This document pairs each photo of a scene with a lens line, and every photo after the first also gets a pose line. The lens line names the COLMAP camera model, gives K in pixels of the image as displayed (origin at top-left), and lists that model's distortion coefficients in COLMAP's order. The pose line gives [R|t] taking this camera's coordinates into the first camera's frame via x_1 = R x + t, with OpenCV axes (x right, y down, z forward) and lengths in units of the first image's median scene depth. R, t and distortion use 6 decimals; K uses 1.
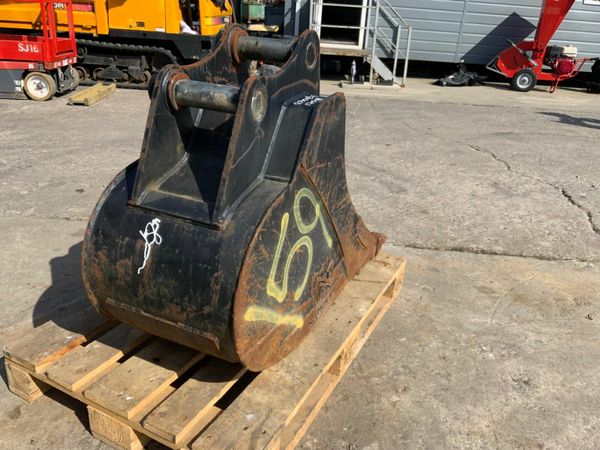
lens RADIAL K [[499.0, 0, 299.4], [0, 499.0, 222.3], [0, 0, 1]] dist [0.037514, -0.071453]
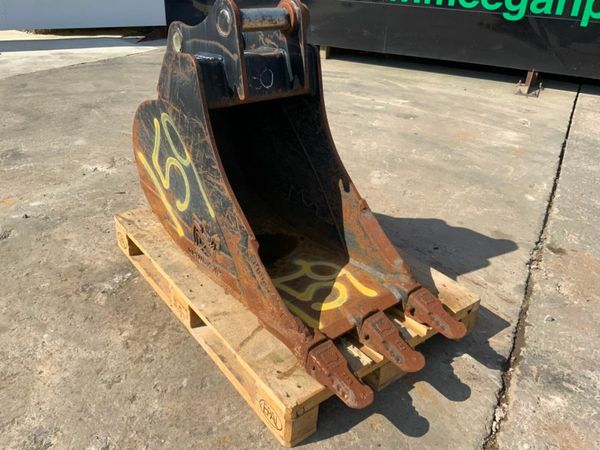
lens RADIAL K [[499.0, 0, 298.9], [0, 499.0, 222.4], [0, 0, 1]] dist [0.037514, -0.071453]
pose [[-0.422980, 0.357726, -0.832538, 0.672939], [-0.412827, 0.741809, 0.528482, -0.443548], [0.806636, 0.567232, -0.166092, 1.062927]]
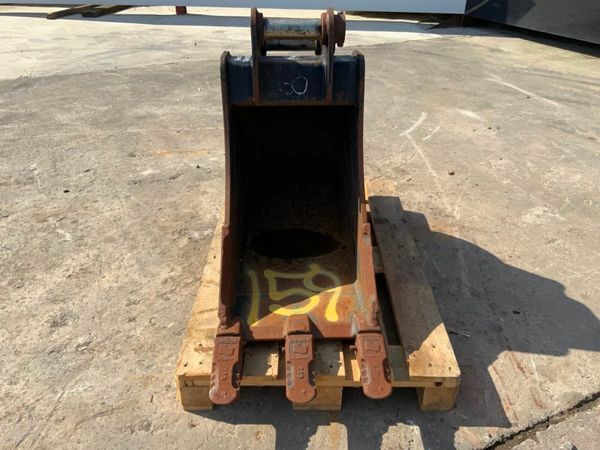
lens RADIAL K [[499.0, 0, 299.2], [0, 499.0, 221.1], [0, 0, 1]] dist [0.037514, -0.071453]
pose [[-0.888890, 0.178543, -0.421897, 0.338948], [-0.228589, 0.625238, 0.746207, -0.650867], [0.397016, 0.759737, -0.514955, 1.359575]]
